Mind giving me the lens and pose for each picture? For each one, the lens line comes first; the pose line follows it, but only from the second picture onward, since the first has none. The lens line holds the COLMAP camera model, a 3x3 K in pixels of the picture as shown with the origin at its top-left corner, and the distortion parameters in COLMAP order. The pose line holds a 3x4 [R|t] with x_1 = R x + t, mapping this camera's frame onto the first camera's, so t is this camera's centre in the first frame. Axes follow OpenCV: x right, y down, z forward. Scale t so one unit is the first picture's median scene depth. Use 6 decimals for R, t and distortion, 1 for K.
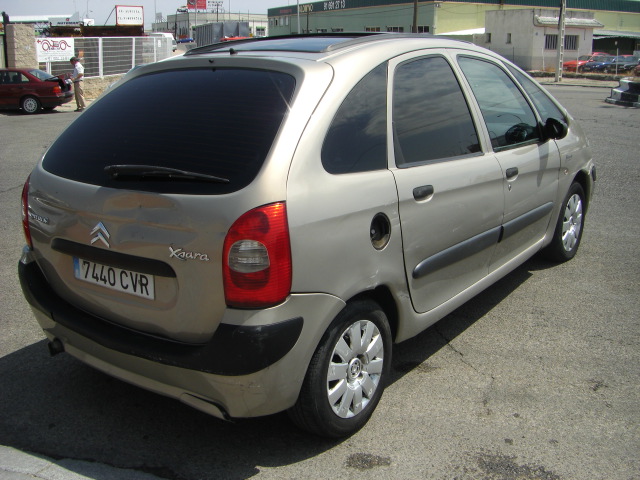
lens RADIAL K [[719.9, 0, 316.0], [0, 719.9, 245.8], [0, 0, 1]] dist [-0.144062, 0.000000]
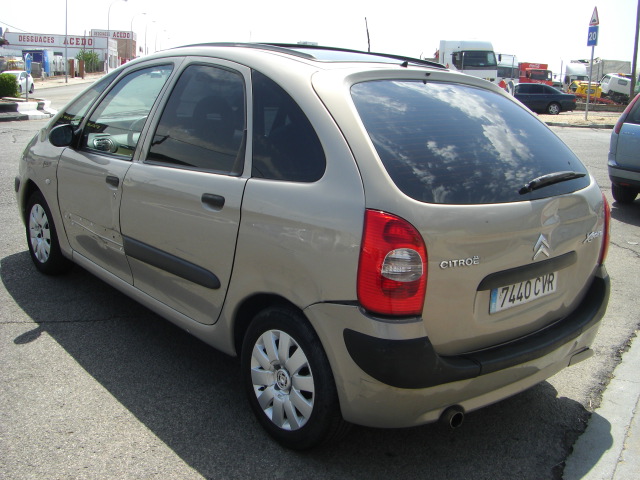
lens RADIAL K [[719.9, 0, 317.5], [0, 719.9, 241.3], [0, 0, 1]] dist [-0.144062, 0.000000]
pose [[0.197884, -0.193859, 0.960864, -0.084326], [0.212475, 0.965426, 0.151021, -0.015364], [-0.956920, 0.174275, 0.232233, 0.068008]]
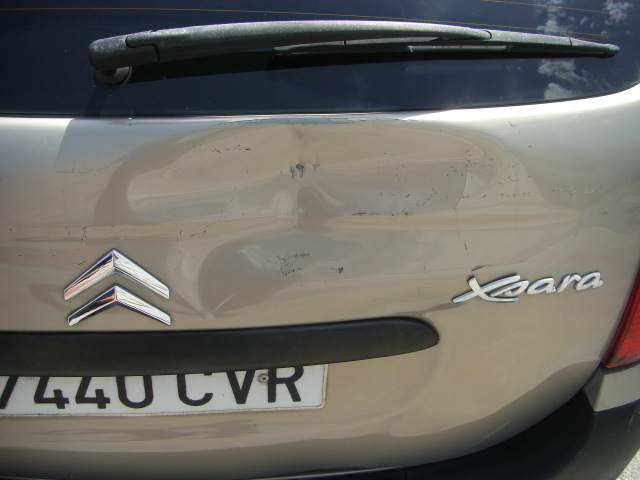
lens RADIAL K [[719.9, 0, 303.5], [0, 719.9, 241.3], [0, 0, 1]] dist [-0.144062, 0.000000]
pose [[0.756527, -0.322193, 0.569085, -0.025531], [0.116623, 0.922731, 0.367378, -0.008137], [-0.643479, -0.211564, 0.735646, 0.047873]]
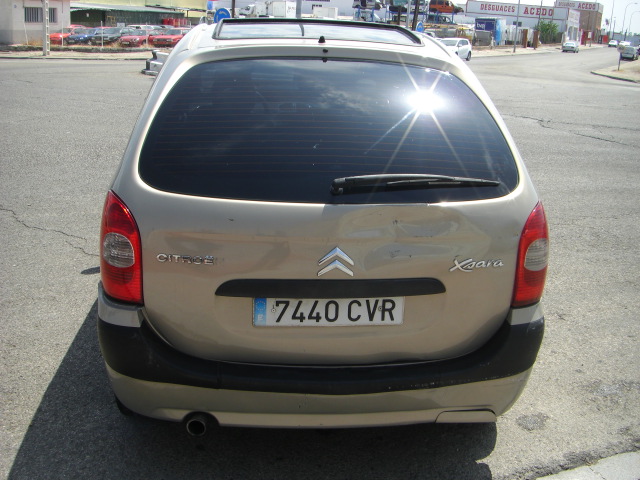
lens RADIAL K [[719.9, 0, 317.3], [0, 719.9, 240.1], [0, 0, 1]] dist [-0.144062, 0.000000]
pose [[0.738889, -0.150419, 0.656823, -0.054904], [0.129979, 0.988275, 0.080106, -0.007053], [-0.661172, 0.026184, 0.749778, 0.024845]]
